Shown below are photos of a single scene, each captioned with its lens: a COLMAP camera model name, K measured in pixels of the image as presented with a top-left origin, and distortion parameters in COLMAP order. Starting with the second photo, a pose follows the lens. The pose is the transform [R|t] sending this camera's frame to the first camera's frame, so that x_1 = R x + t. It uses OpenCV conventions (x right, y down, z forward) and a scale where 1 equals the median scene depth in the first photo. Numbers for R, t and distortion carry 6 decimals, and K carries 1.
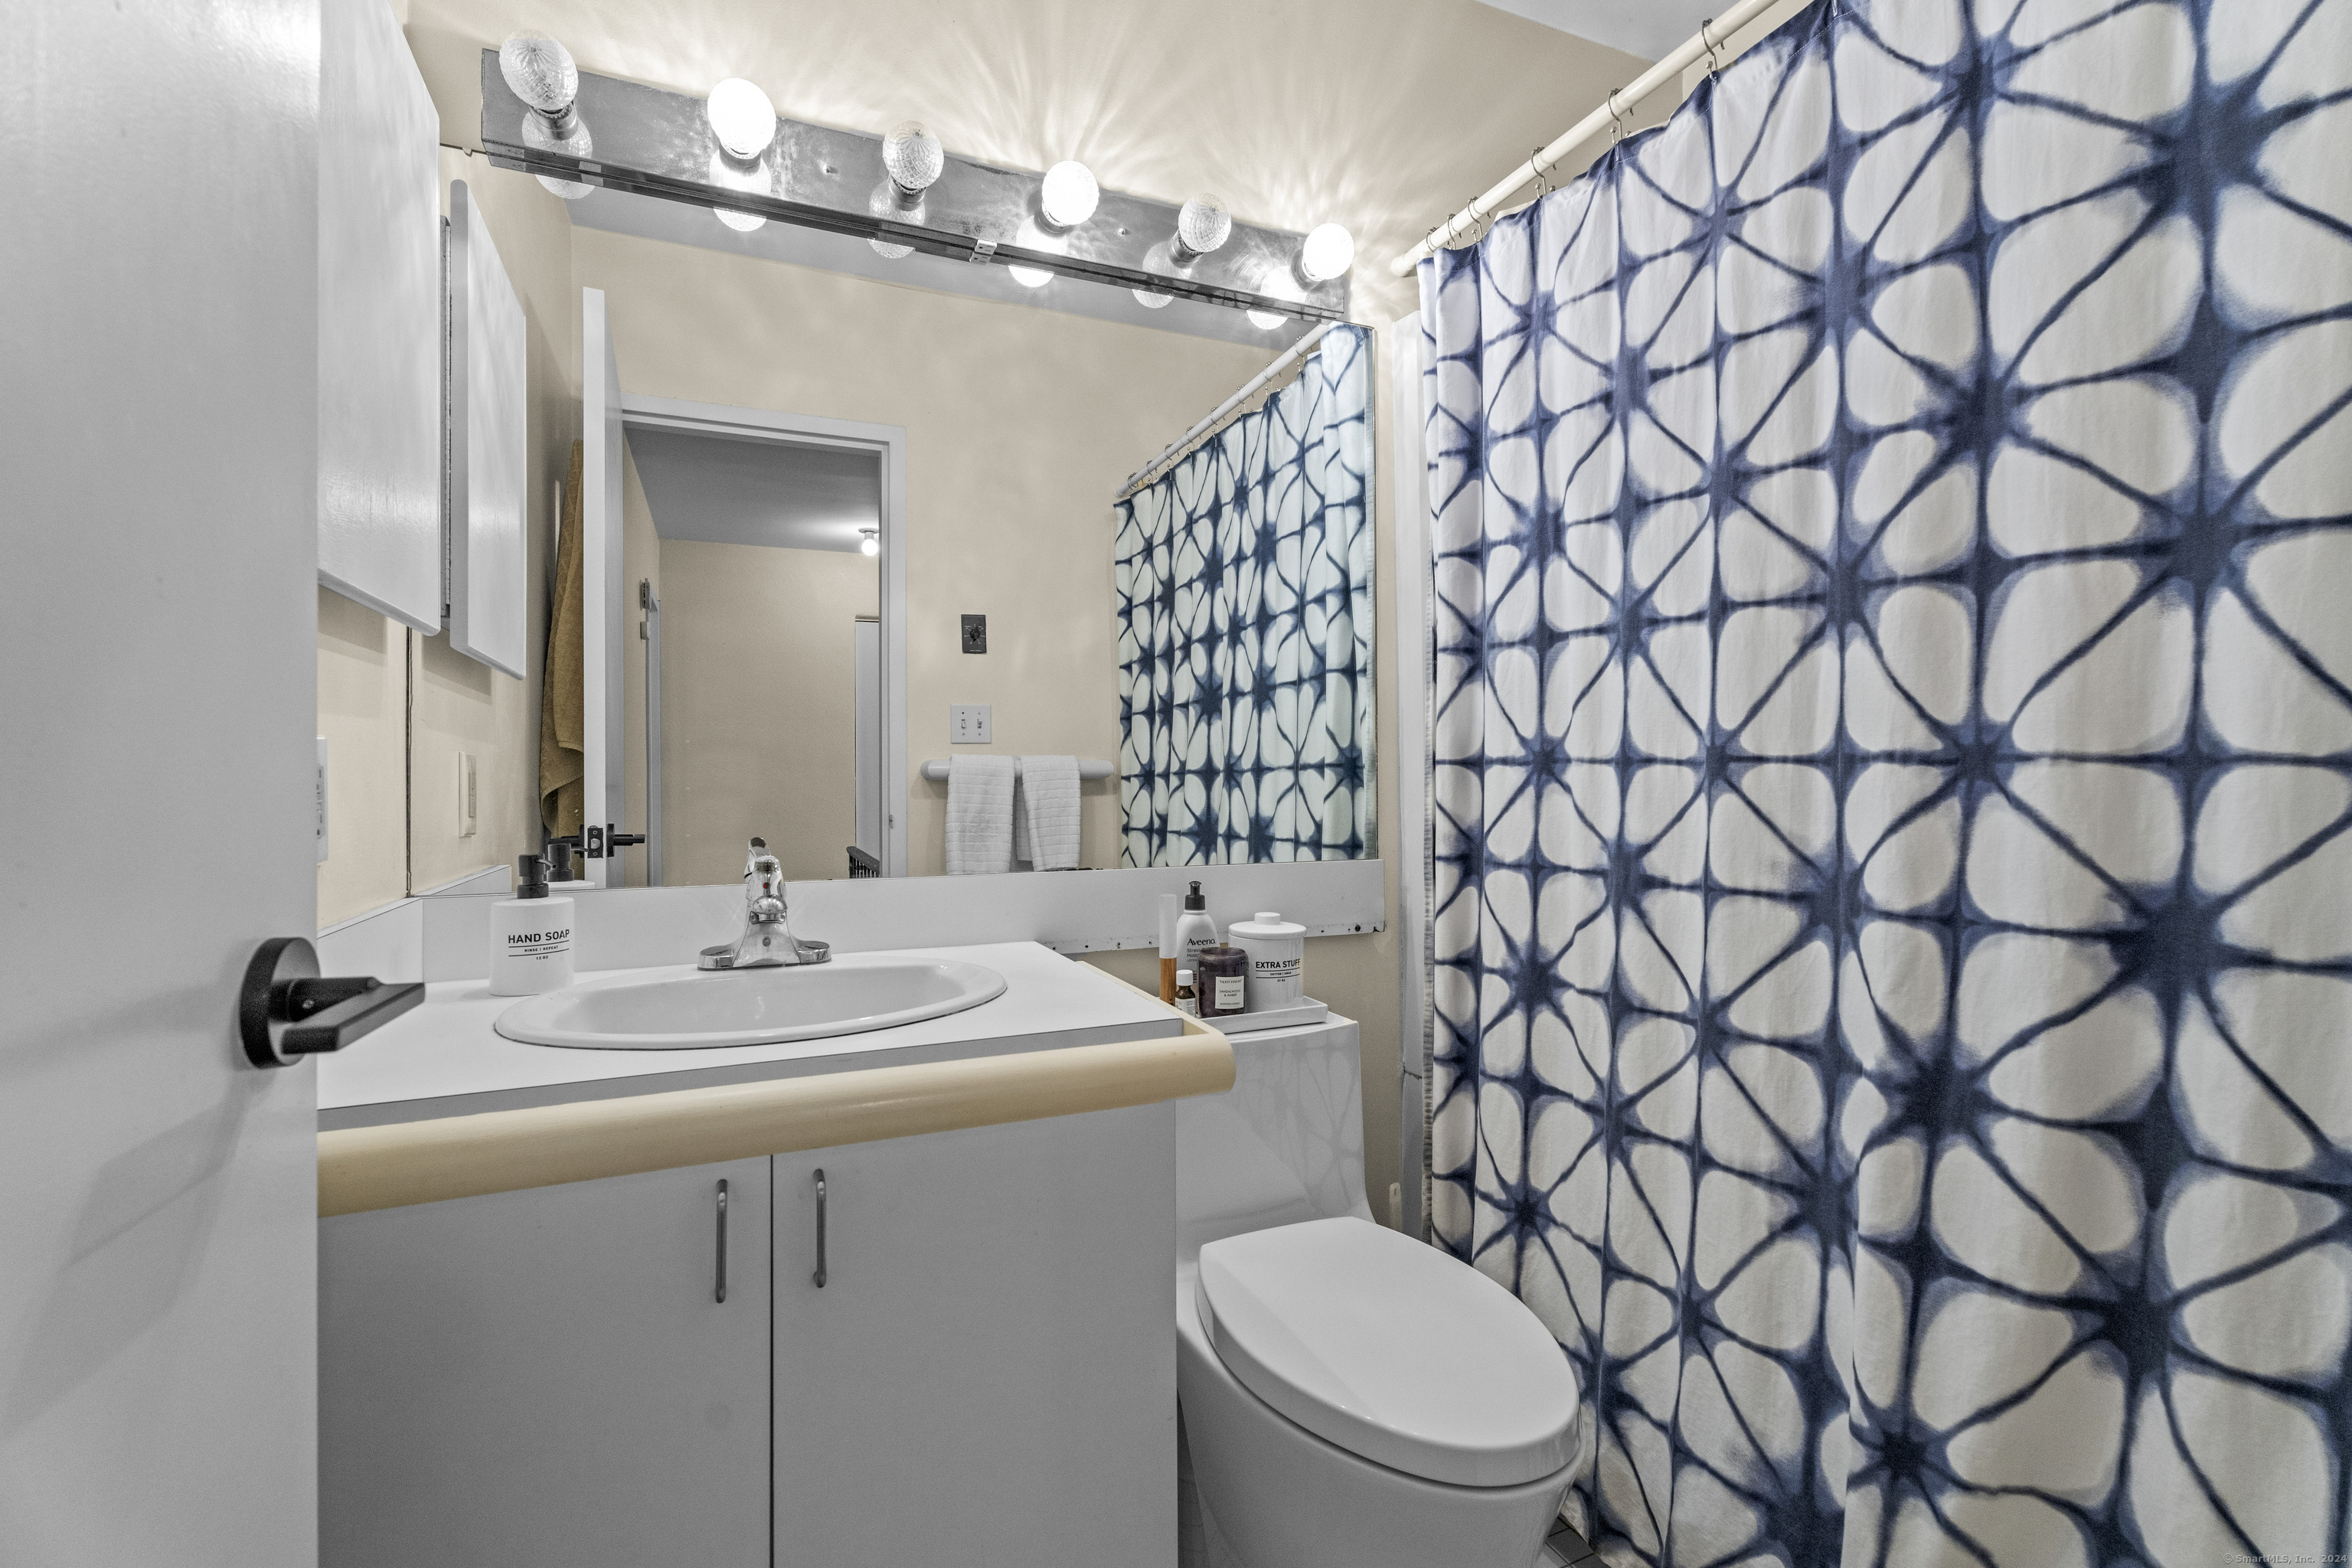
lens RADIAL K [[1039.2, 0, 1171.0], [0, 1039.2, 788.0], [0, 0, 1]] dist [0.002205, -0.000464]
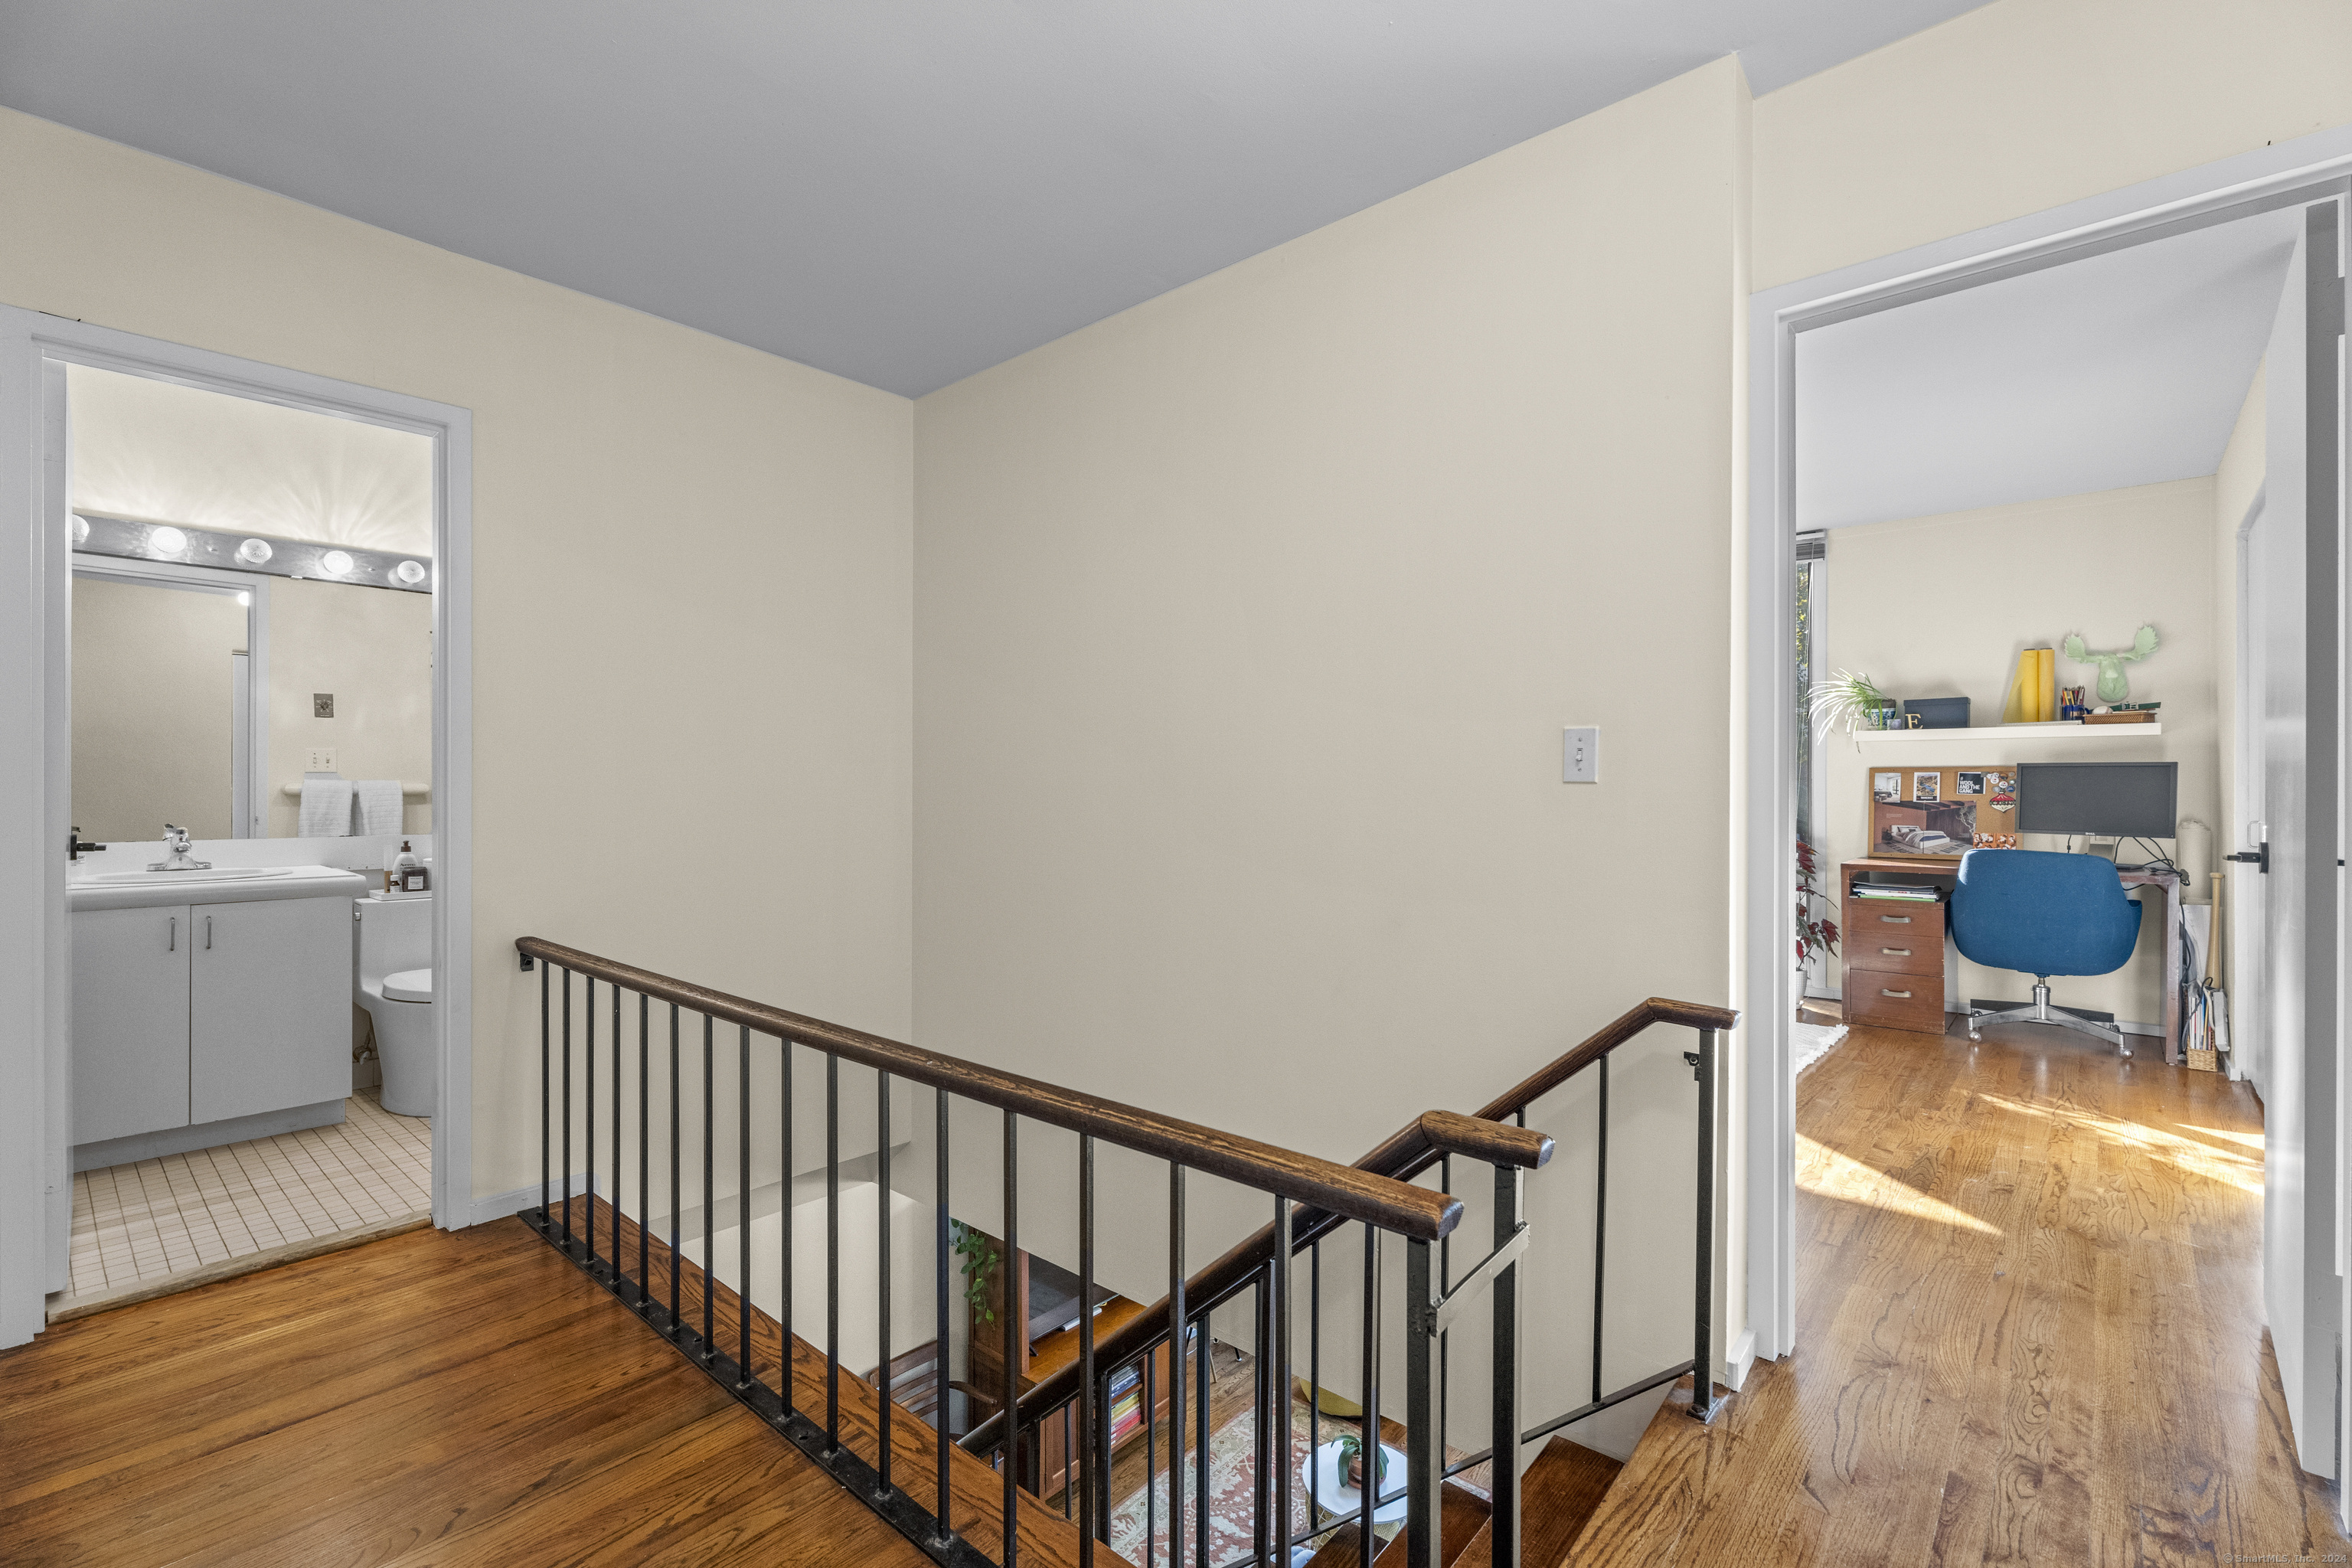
lens RADIAL K [[1039.2, 0, 1171.0], [0, 1039.2, 788.0], [0, 0, 1]] dist [0.002205, -0.000464]
pose [[0.907056, 0.003023, 0.420999, 0.623343], [-0.000688, 0.999984, -0.005698, -0.019800], [-0.421009, 0.004879, 0.907043, -1.967244]]
